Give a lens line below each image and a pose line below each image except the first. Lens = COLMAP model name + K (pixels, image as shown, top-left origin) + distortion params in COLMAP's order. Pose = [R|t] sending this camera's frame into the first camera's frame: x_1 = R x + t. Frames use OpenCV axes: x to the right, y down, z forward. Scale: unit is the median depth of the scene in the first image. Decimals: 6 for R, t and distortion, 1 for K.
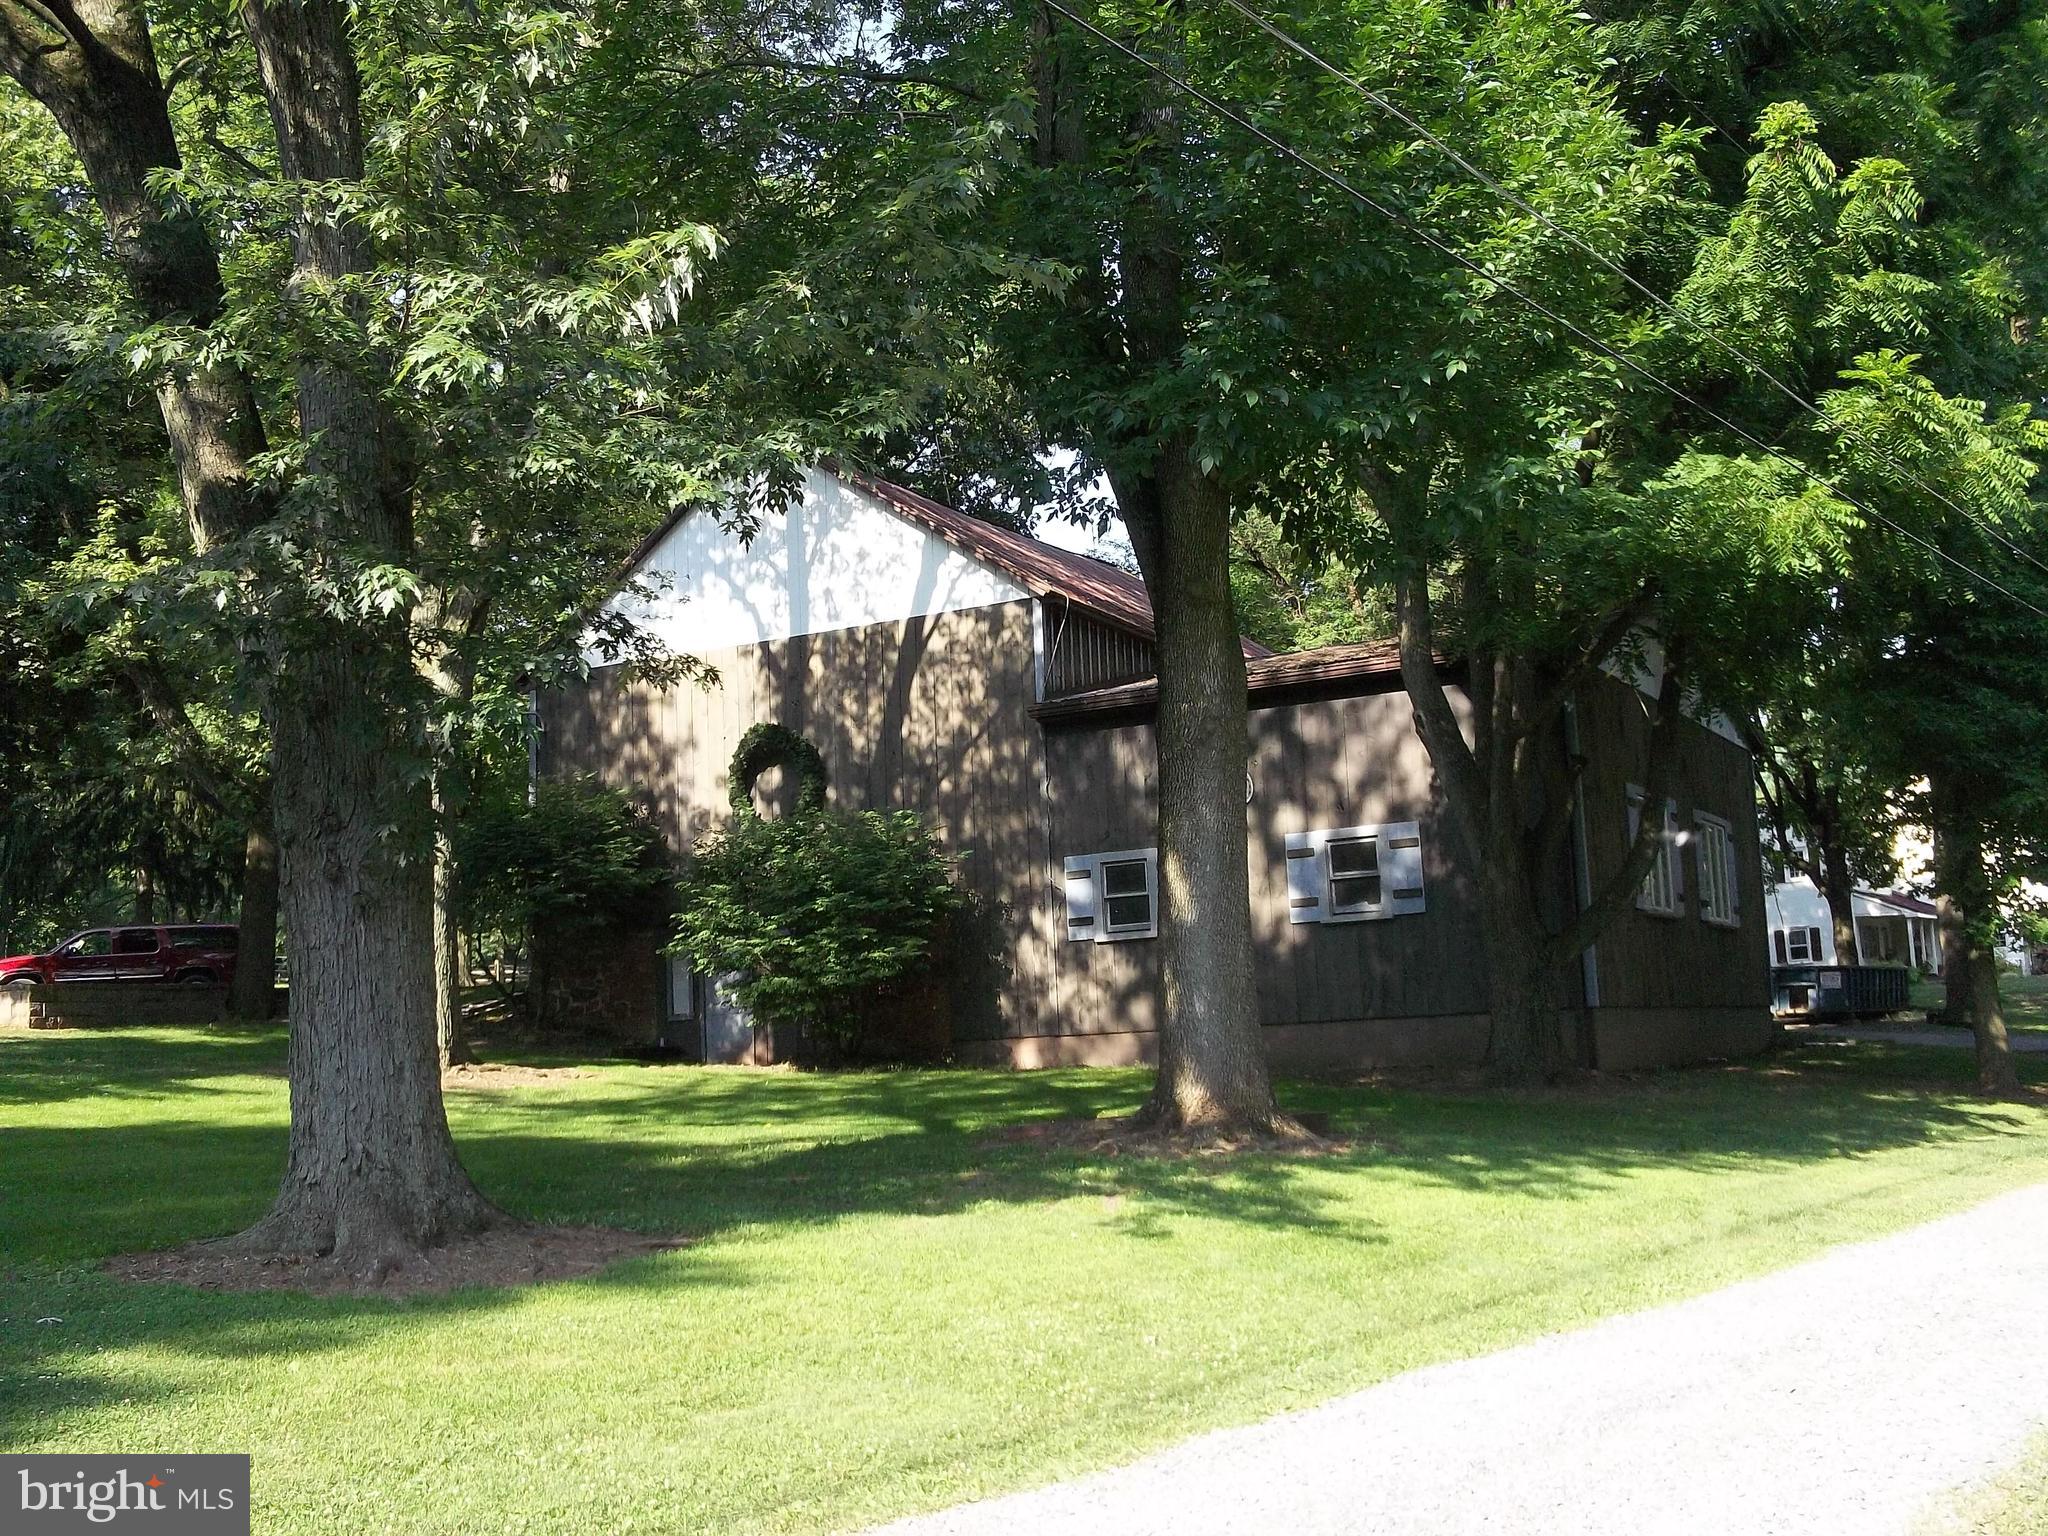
lens RADIAL K [[2117.5, 0, 1023.6], [0, 2117.5, 830.6], [0, 0, 1]] dist [0.315474, -0.662017]
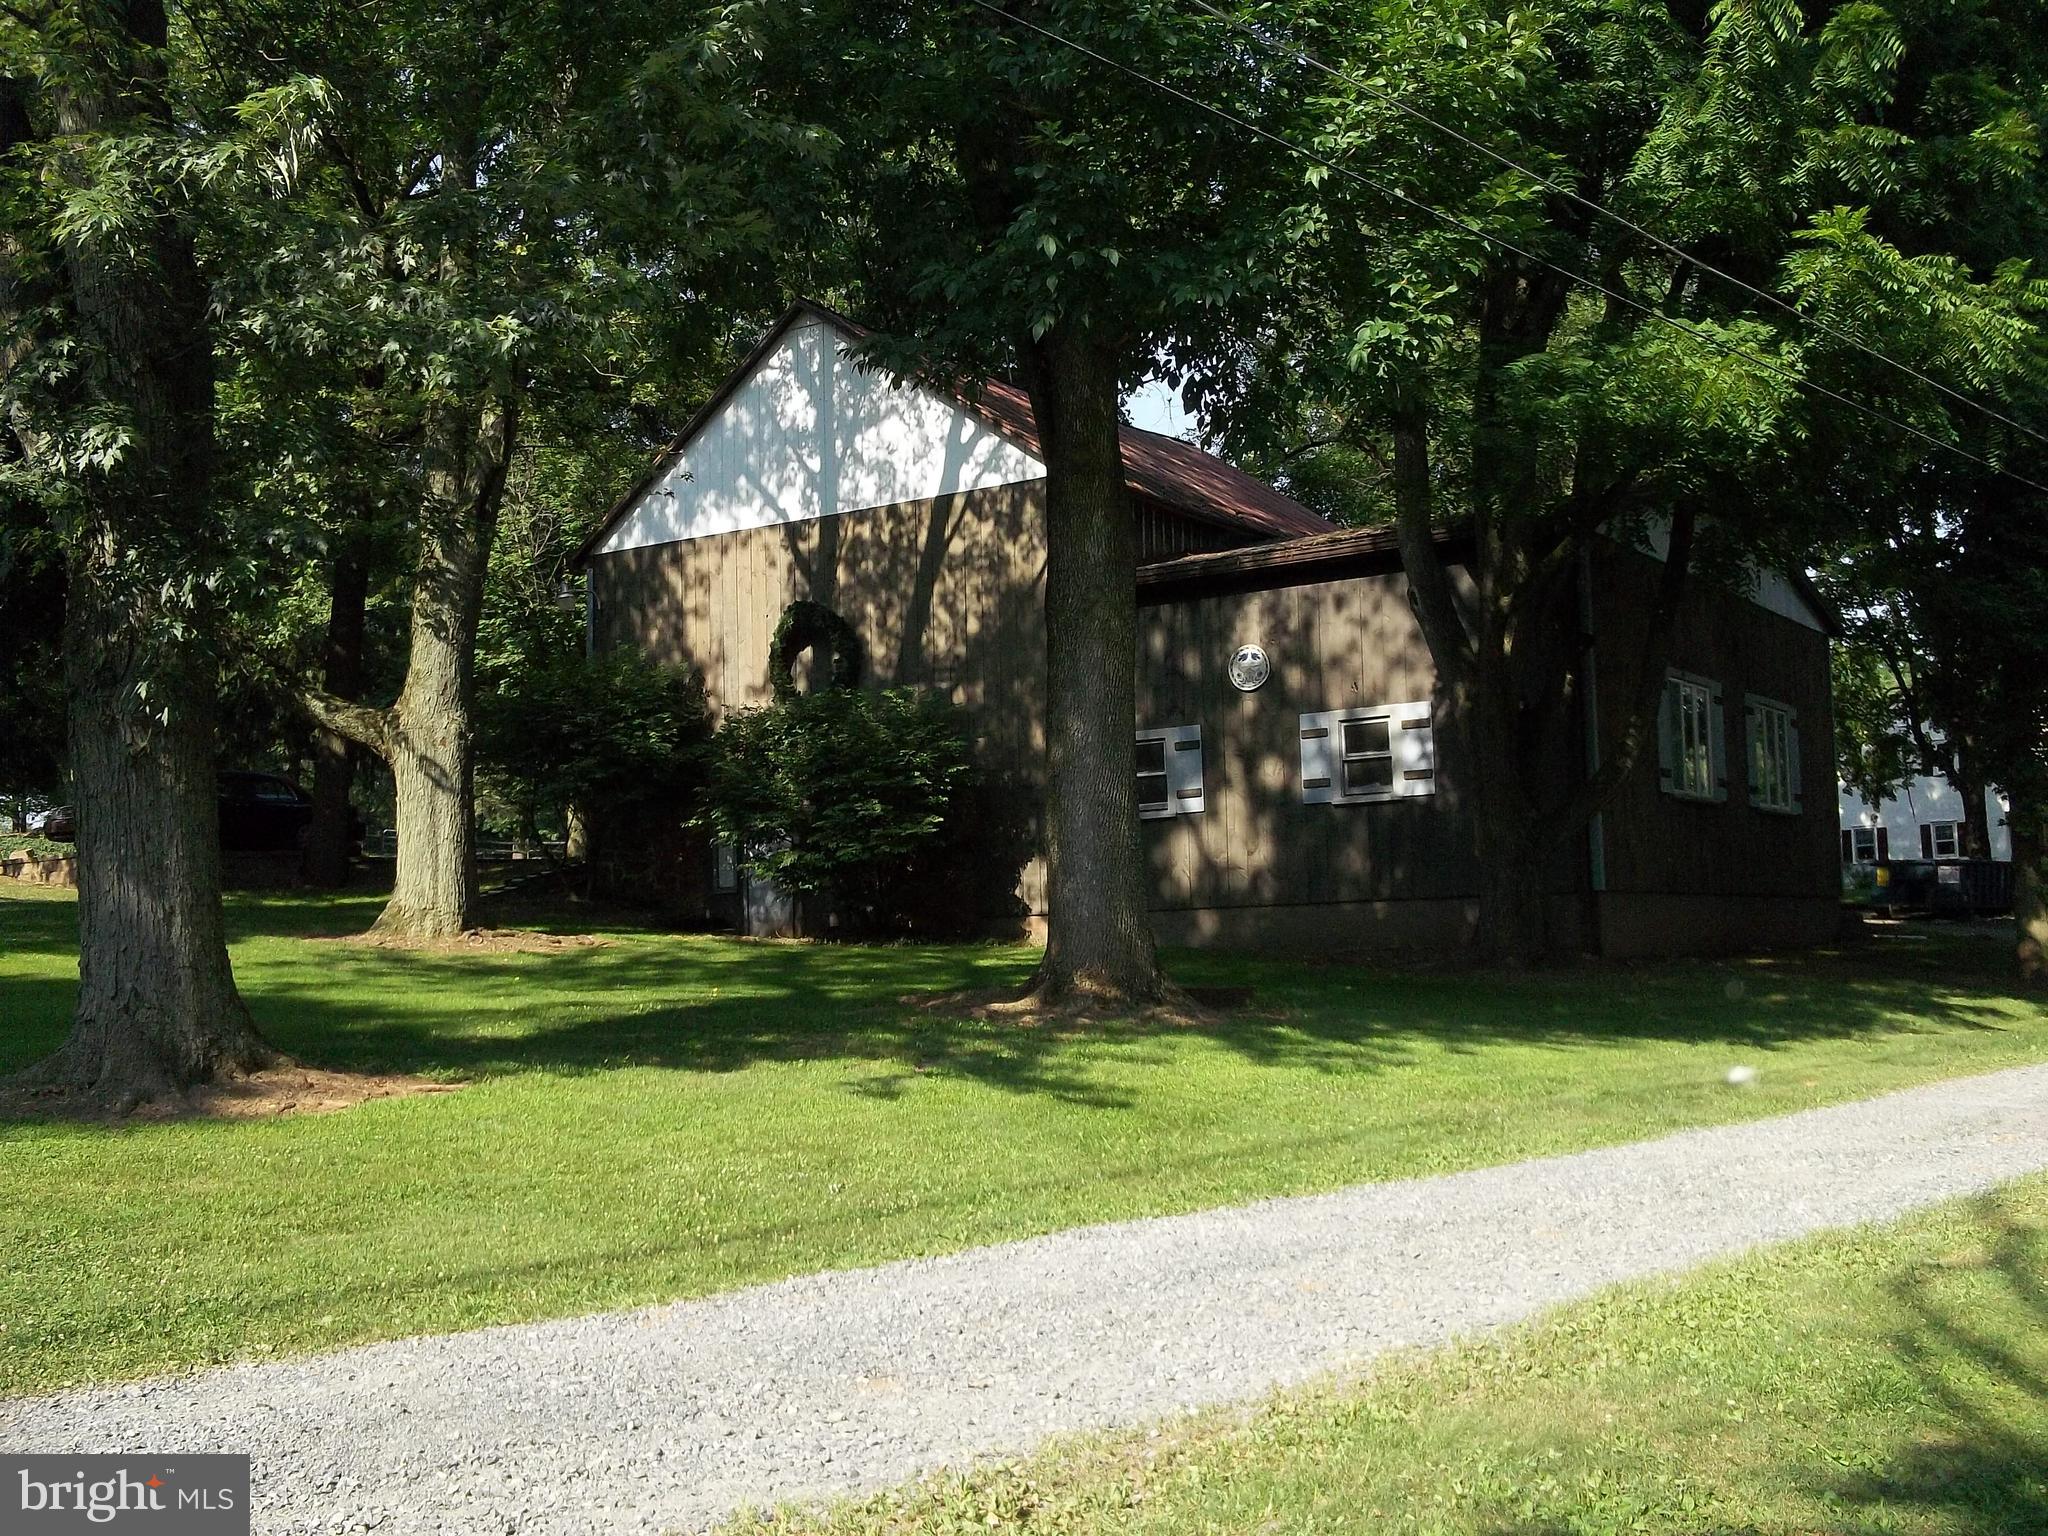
lens RADIAL K [[2126.8, 0, 1018.9], [0, 2126.8, 780.8], [0, 0, 1]] dist [0.134270, -0.181001]
pose [[0.993617, 0.012643, -0.112097, 0.138428], [-0.009511, 0.999551, 0.028431, 0.007756], [0.112407, -0.027183, 0.993290, 0.011410]]
